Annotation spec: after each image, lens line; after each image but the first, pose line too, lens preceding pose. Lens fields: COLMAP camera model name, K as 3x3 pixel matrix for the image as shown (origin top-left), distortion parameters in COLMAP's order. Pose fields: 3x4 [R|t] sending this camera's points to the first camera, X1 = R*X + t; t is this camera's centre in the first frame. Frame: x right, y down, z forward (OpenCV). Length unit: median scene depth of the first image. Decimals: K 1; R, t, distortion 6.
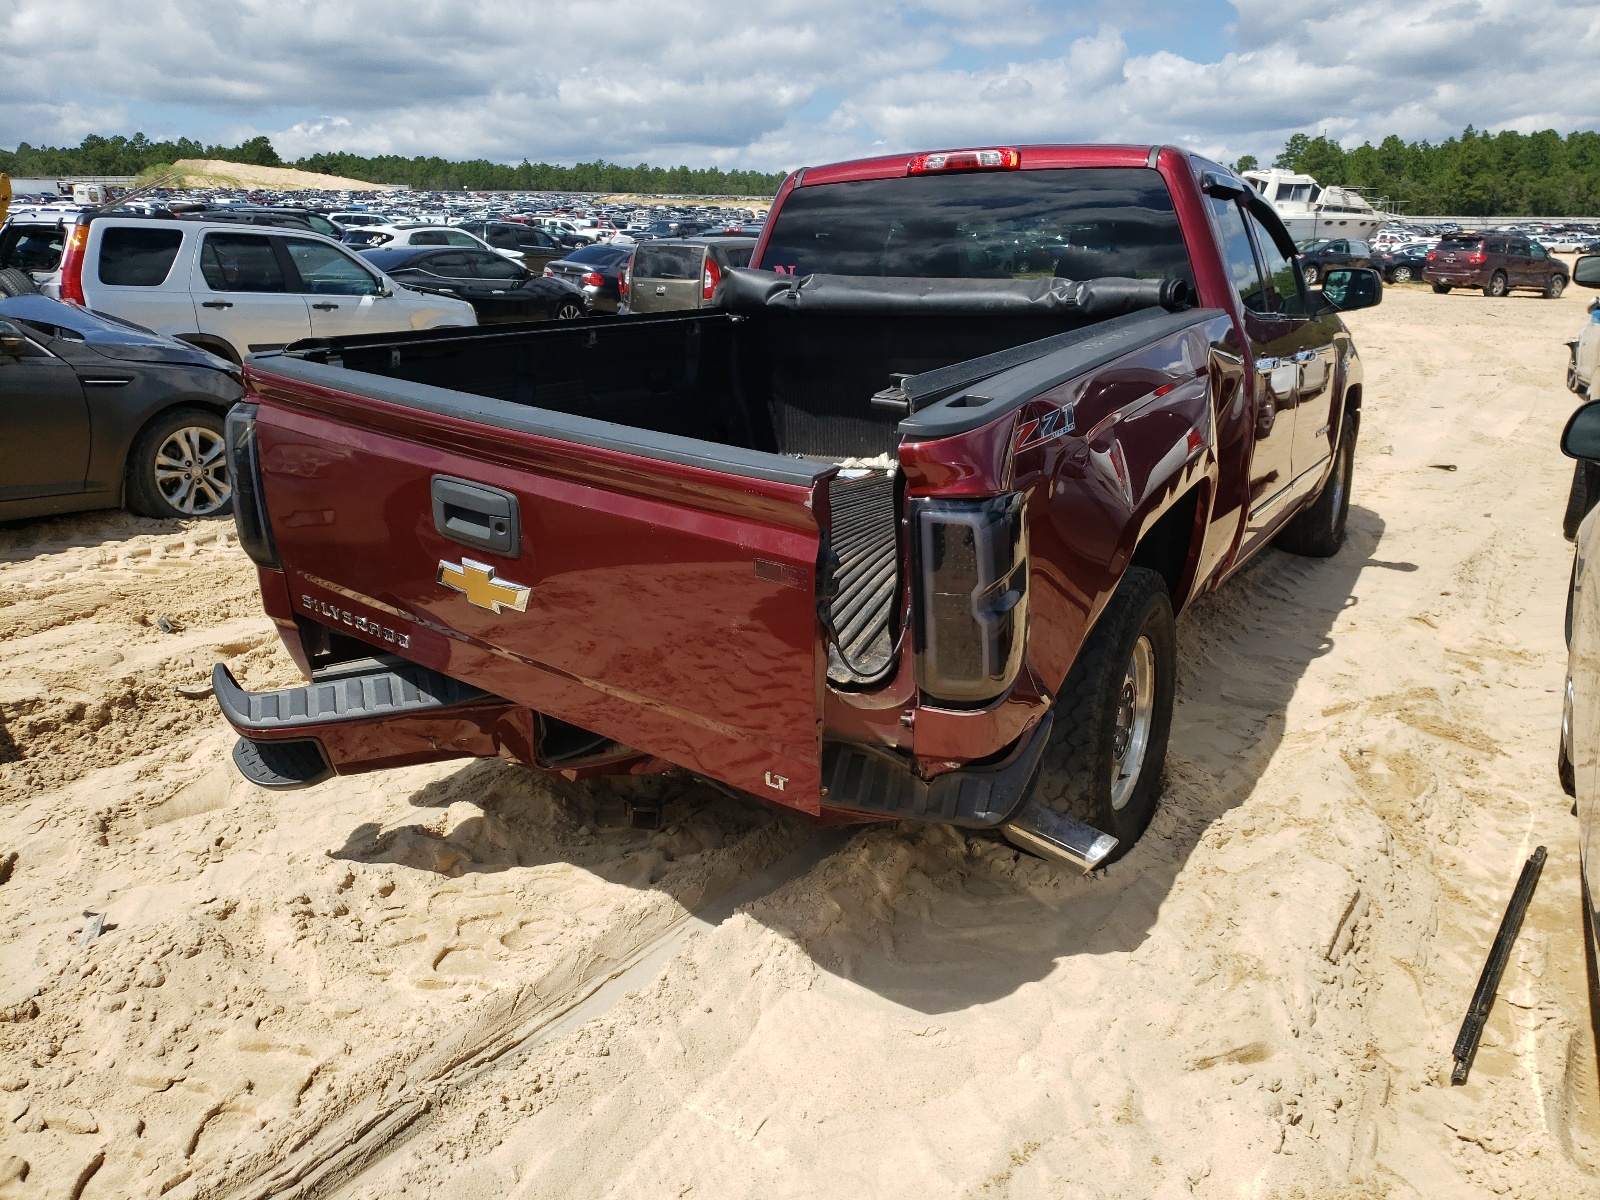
lens RADIAL K [[1206.3, 0, 800.0], [0, 1206.3, 600.0], [0, 0, 1]] dist [0.002019, 0.002971]
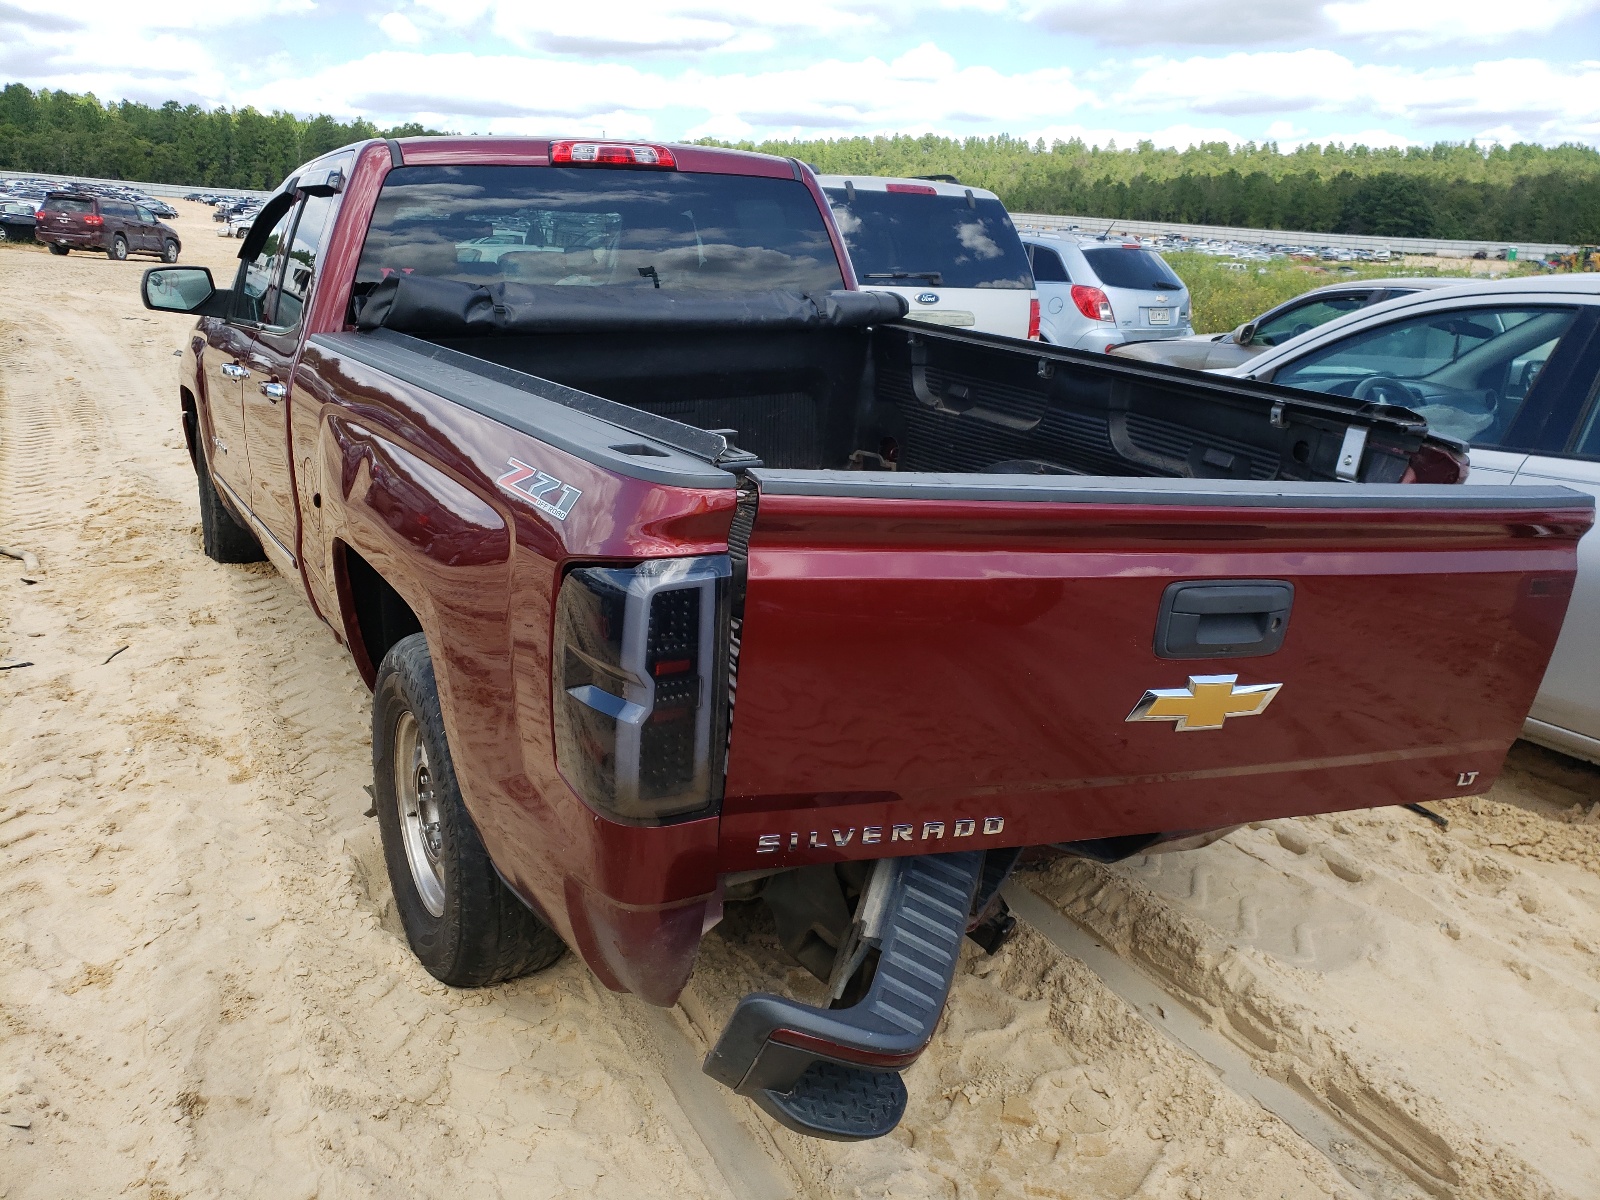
lens RADIAL K [[1212.6, 0, 800.0], [0, 1212.6, 600.0], [0, 0, 1]] dist [0.009359, 0.005015]
pose [[0.535688, -0.222373, 0.814610, -0.787466], [0.200335, 0.970628, 0.133222, -0.180993], [-0.820308, 0.091829, 0.564502, 0.544173]]
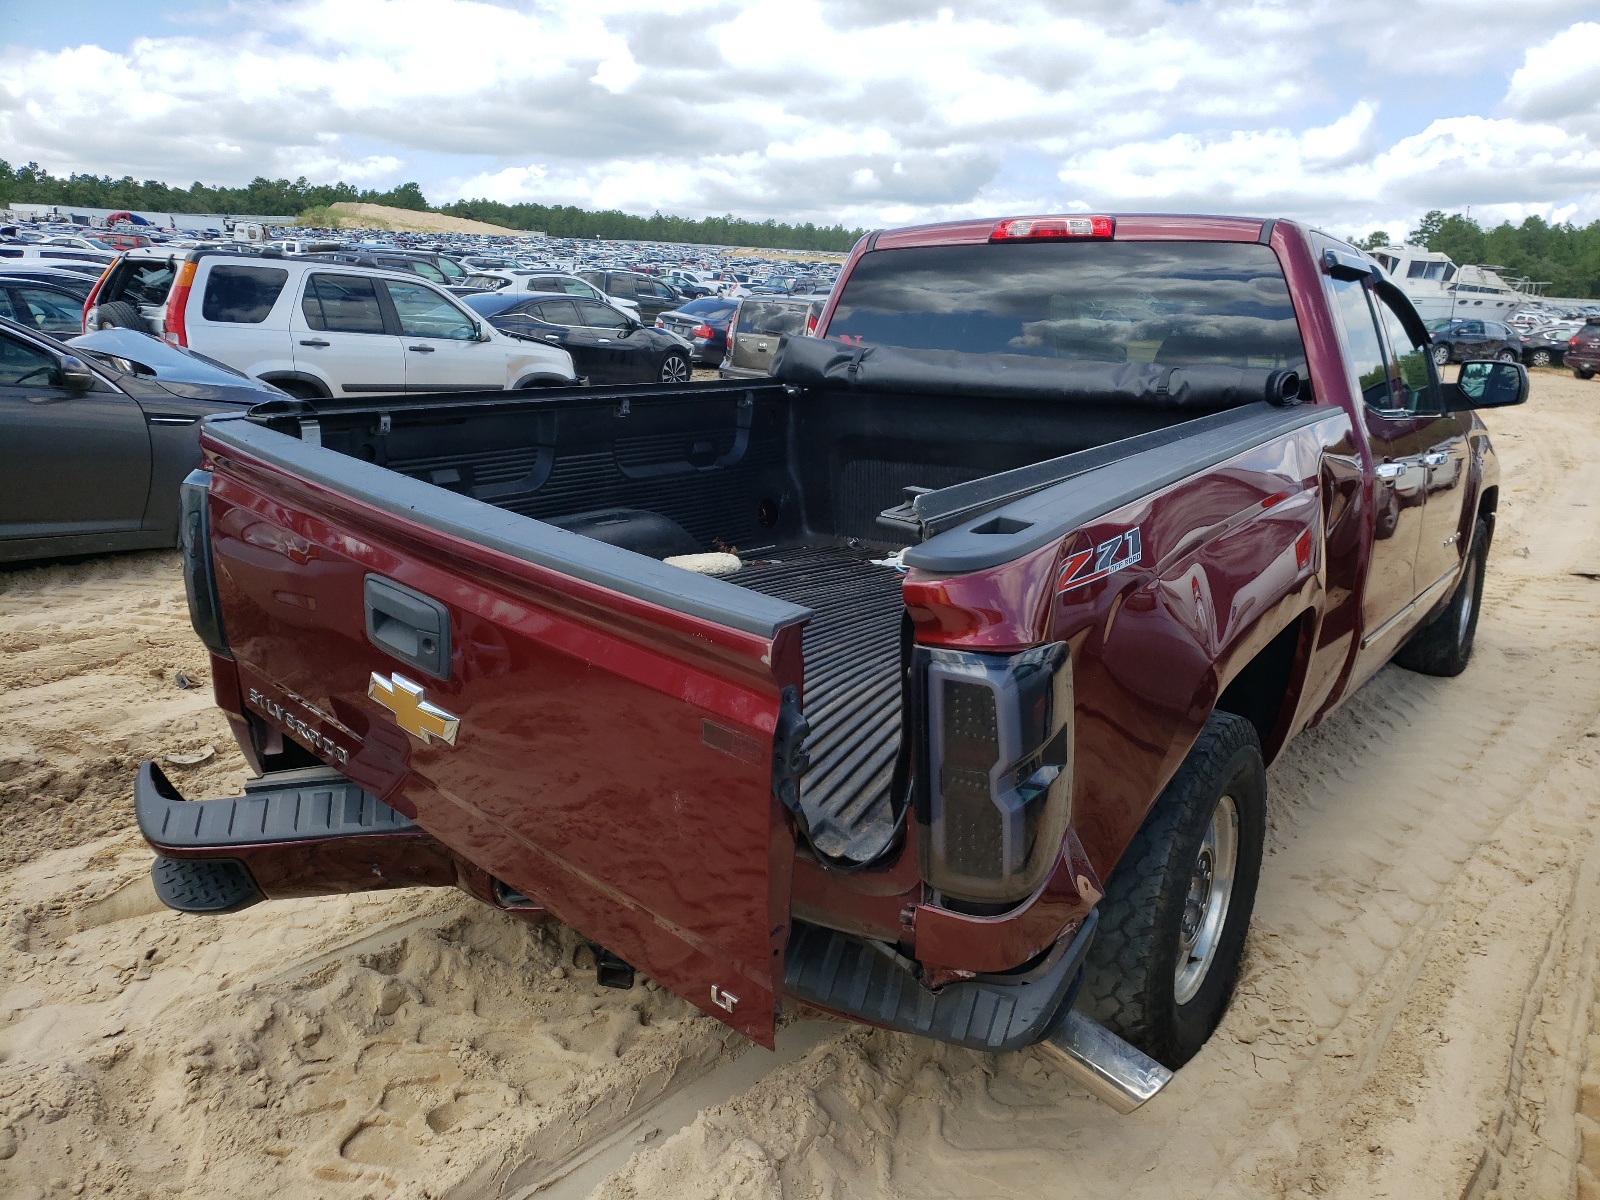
lens RADIAL K [[1212.6, 0, 800.0], [0, 1212.6, 600.0], [0, 0, 1]] dist [0.009359, 0.005015]
pose [[0.995249, 0.057126, -0.078847, 0.047749], [-0.060691, 0.997205, -0.043585, -0.047779], [0.076136, 0.048163, 0.995934, 0.125354]]
